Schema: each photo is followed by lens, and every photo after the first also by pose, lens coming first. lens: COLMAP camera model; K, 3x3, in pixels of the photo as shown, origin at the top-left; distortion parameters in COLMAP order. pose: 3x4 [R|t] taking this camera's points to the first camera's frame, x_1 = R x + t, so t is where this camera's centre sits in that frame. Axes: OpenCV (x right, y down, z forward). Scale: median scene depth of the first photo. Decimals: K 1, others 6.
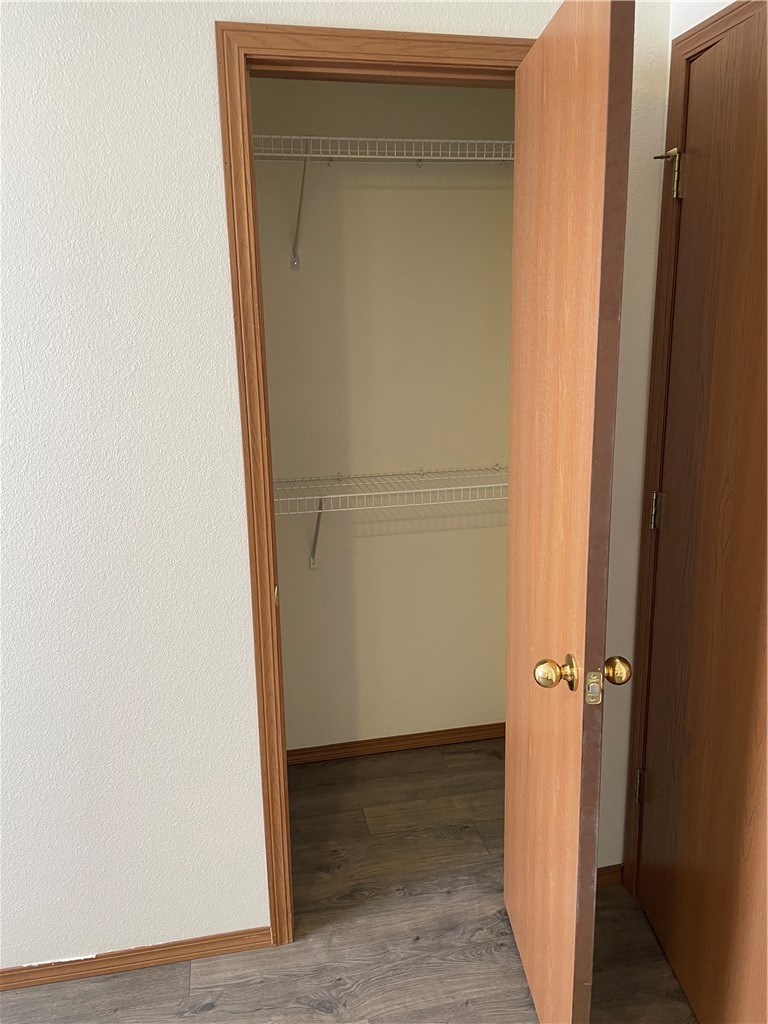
lens RADIAL K [[769.9, 0, 384.0], [0, 769.9, 512.0], [0, 0, 1]] dist [0.097411, -0.124328]
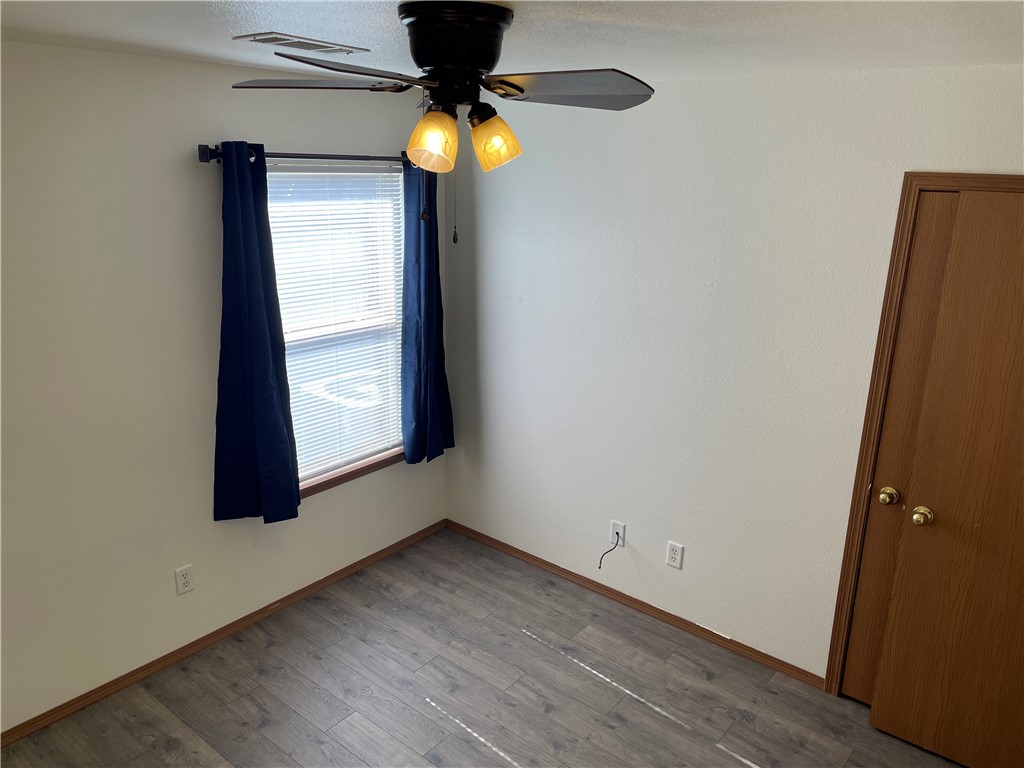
lens RADIAL K [[769.9, 0, 513.0], [0, 769.9, 379.3], [0, 0, 1]] dist [0.097411, -0.124328]
pose [[0.628210, 0.245839, -0.738184, 0.534734], [-0.211544, 0.966996, 0.142012, -0.188672], [0.748733, 0.066946, 0.659482, -0.662073]]
